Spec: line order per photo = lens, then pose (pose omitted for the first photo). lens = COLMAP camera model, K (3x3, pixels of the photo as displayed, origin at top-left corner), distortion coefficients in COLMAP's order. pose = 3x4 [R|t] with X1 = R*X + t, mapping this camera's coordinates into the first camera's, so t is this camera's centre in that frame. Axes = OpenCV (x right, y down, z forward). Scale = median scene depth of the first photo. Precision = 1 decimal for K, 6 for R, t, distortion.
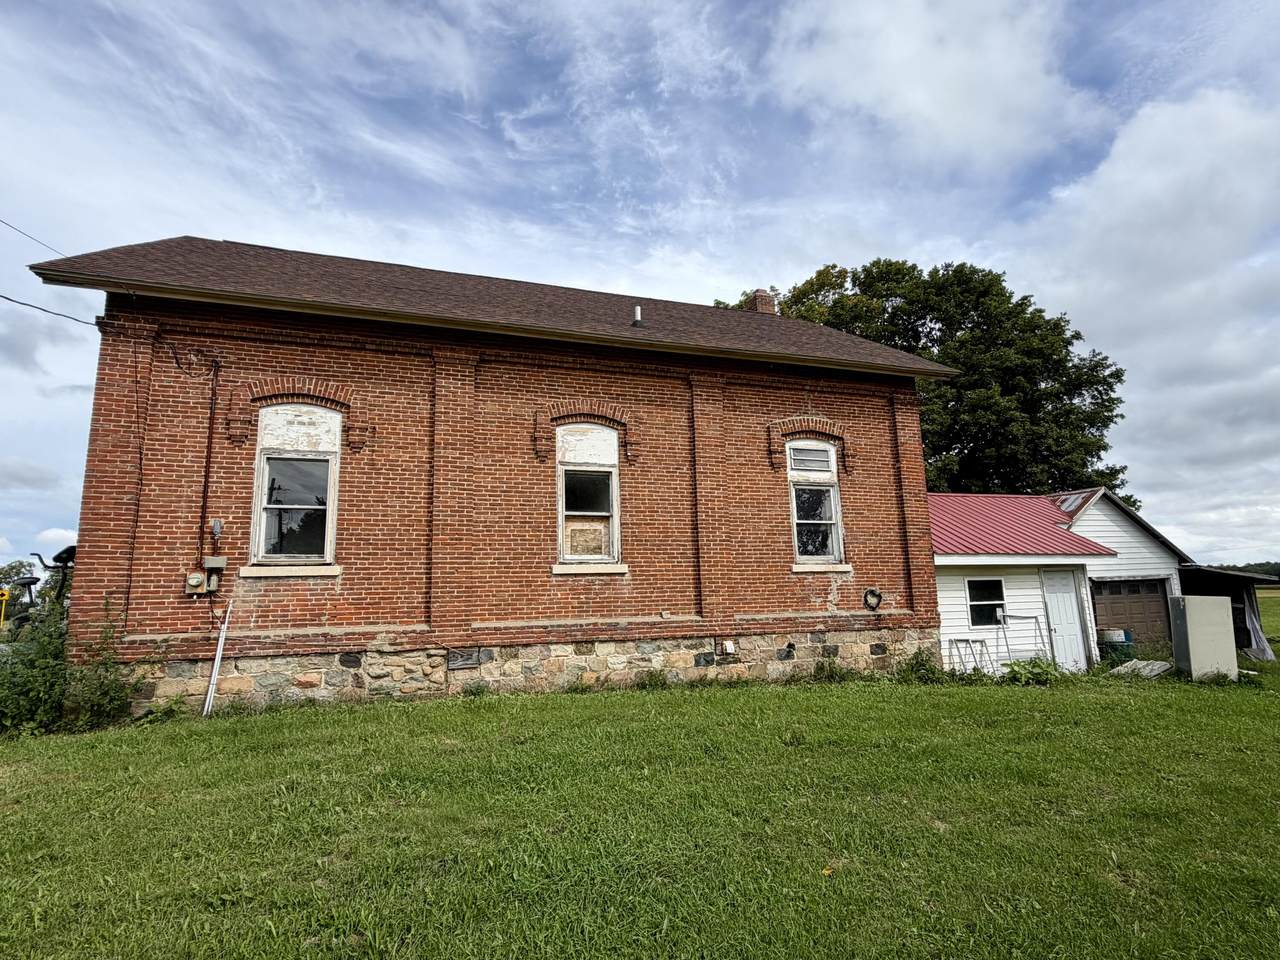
lens RADIAL K [[663.4, 0, 642.6], [0, 663.4, 481.9], [0, 0, 1]] dist [-0.000524, -0.000020]
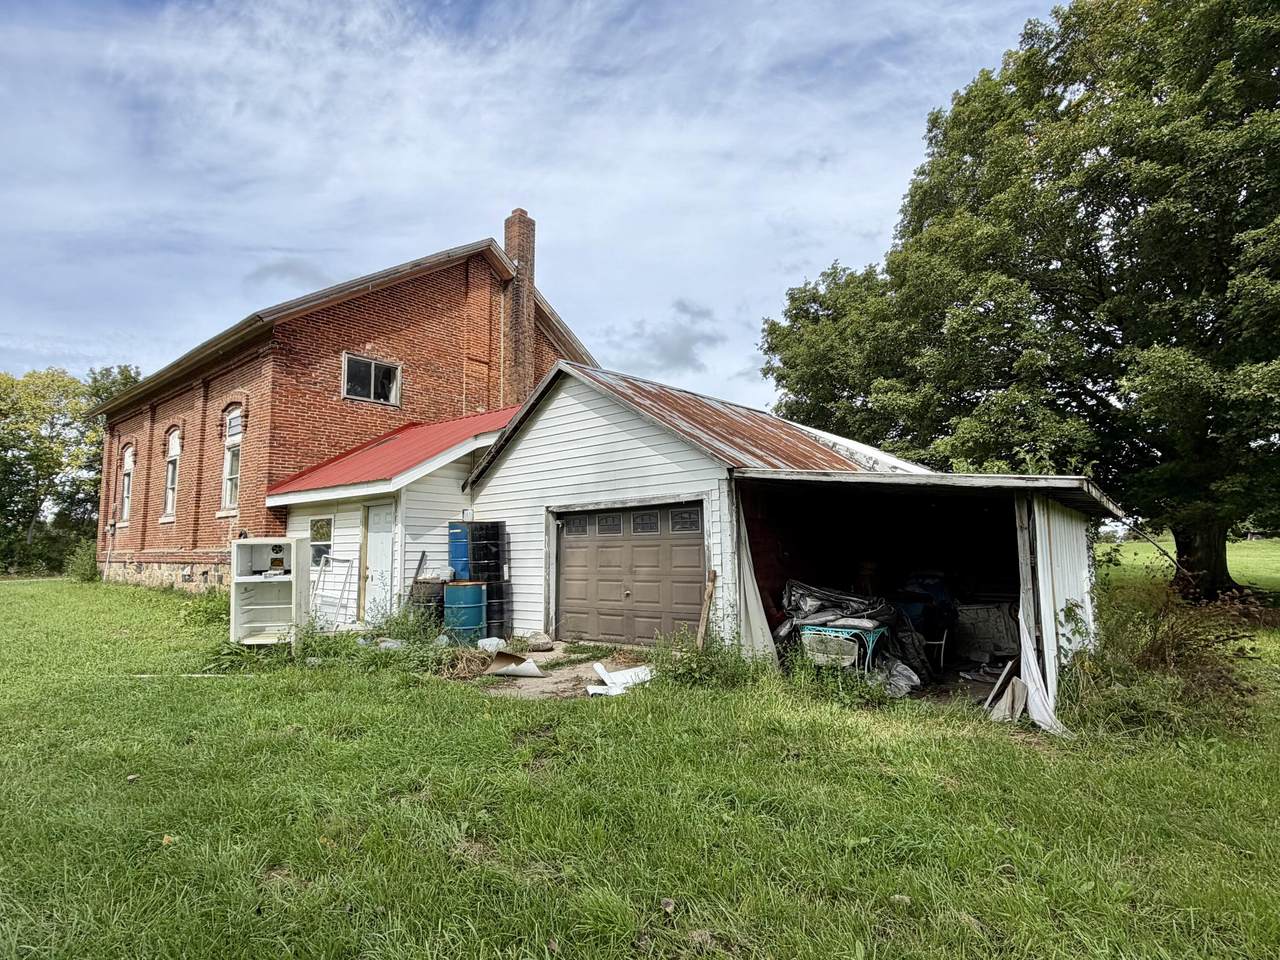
lens RADIAL K [[663.4, 0, 642.6], [0, 663.4, 481.9], [0, 0, 1]] dist [-0.000524, -0.000020]
pose [[0.511868, -0.063639, -0.856704, 1.540087], [0.148263, 0.988832, 0.015131, 0.148590], [0.846173, -0.134763, 0.515587, 0.903037]]
